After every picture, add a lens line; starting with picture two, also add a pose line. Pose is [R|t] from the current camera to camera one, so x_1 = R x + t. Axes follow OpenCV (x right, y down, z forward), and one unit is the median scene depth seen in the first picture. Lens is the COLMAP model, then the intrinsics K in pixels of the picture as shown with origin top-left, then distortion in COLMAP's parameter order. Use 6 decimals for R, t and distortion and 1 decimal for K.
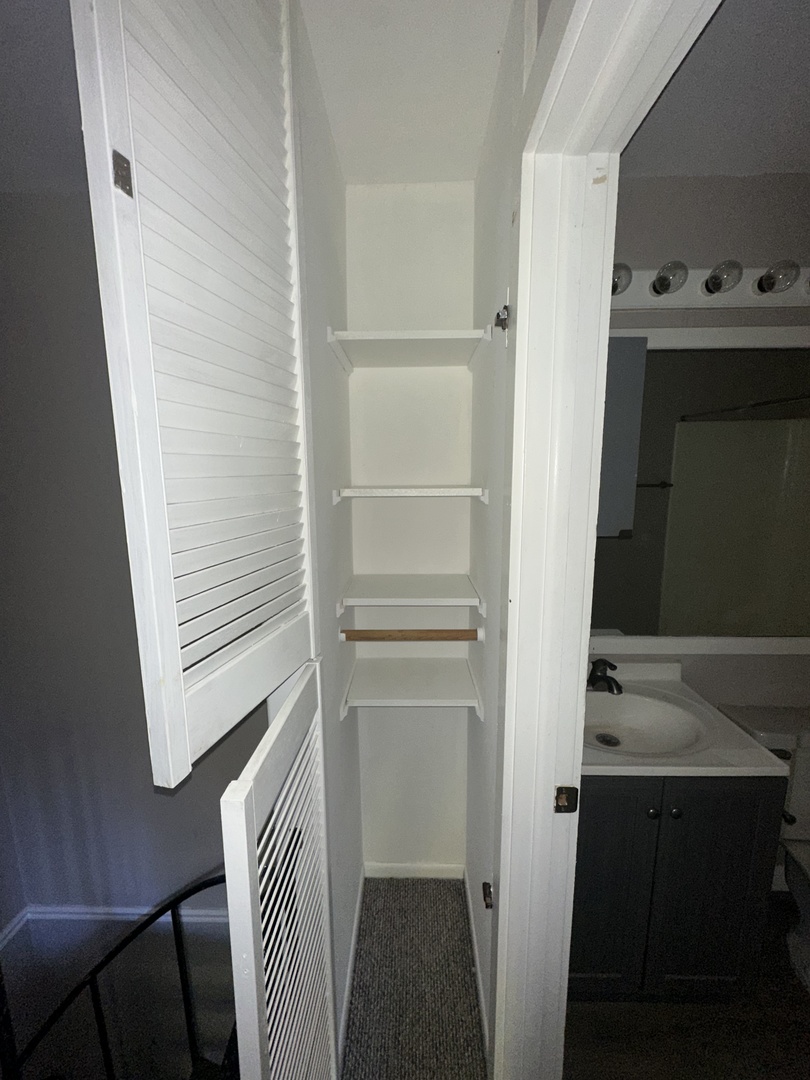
lens RADIAL K [[433.2, 0, 403.0], [0, 433.2, 536.7], [0, 0, 1]] dist [0.004061, 0.000003]
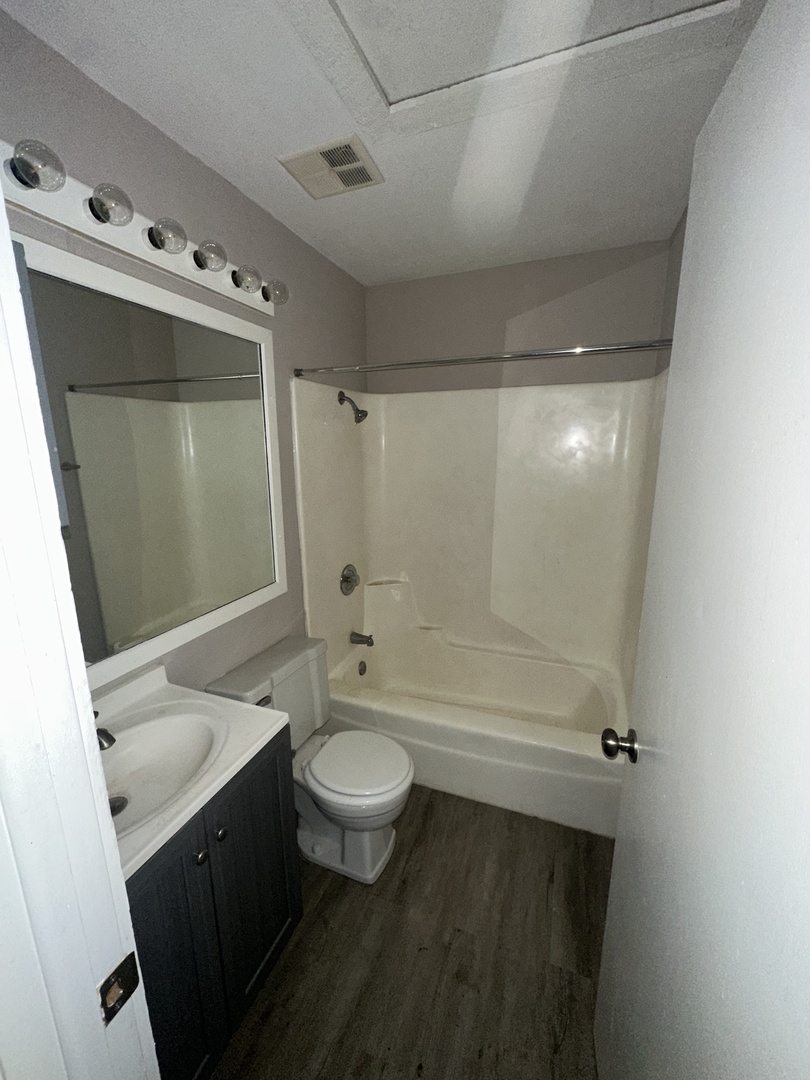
lens RADIAL K [[433.2, 0, 397.2], [0, 433.2, 536.9], [0, 0, 1]] dist [0.004061, 0.000003]
pose [[0.345307, -0.186686, 0.919735, 0.047812], [0.153271, 0.978075, 0.140983, -0.015536], [-0.925889, 0.092287, 0.366350, 0.241310]]
